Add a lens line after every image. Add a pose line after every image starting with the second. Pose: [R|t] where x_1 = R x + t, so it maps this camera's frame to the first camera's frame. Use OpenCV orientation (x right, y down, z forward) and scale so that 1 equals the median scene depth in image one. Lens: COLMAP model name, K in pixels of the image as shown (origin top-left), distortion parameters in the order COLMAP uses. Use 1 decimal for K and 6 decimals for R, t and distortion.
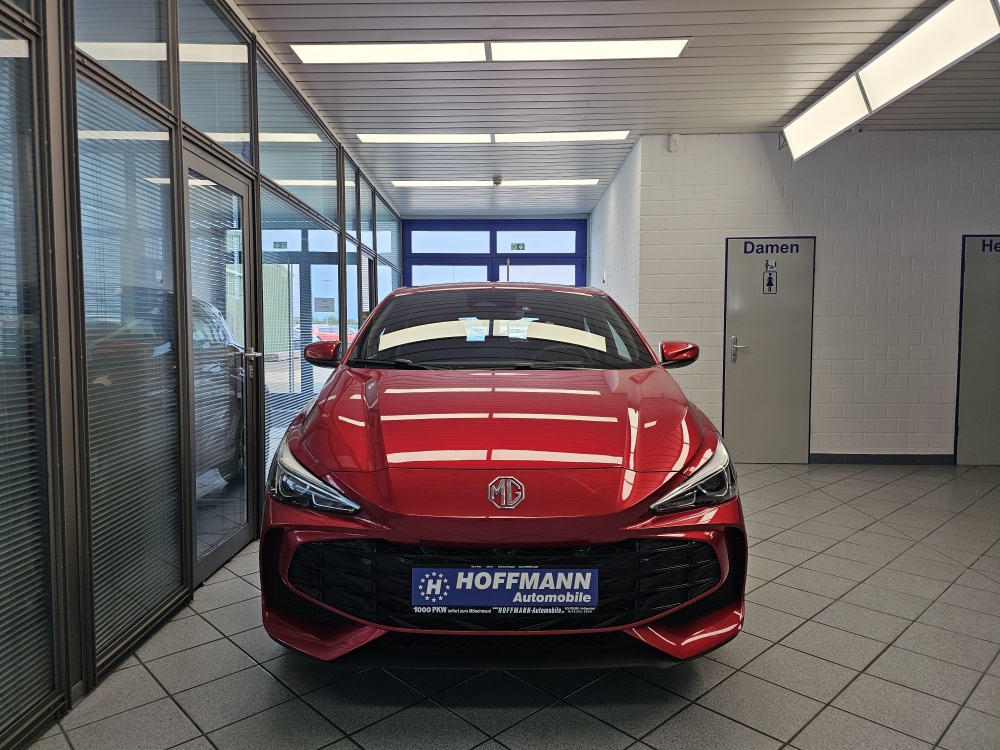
lens RADIAL K [[674.3, 0, 500.0], [0, 674.3, 375.0], [0, 0, 1]] dist [0.070271, -0.084486]
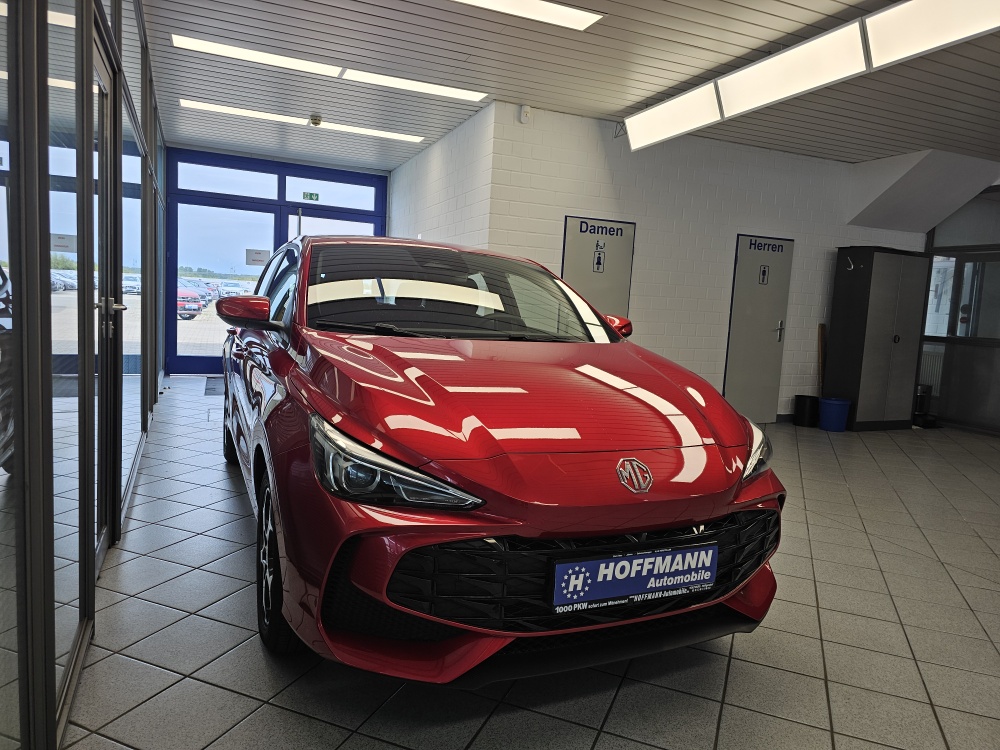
lens RADIAL K [[674.3, 0, 500.0], [0, 674.3, 375.0], [0, 0, 1]] dist [0.070271, -0.084486]
pose [[0.903870, 0.006000, 0.427764, -0.579163], [-0.028962, 0.998466, 0.047194, -0.005048], [-0.426825, -0.055046, 0.902657, 0.239015]]
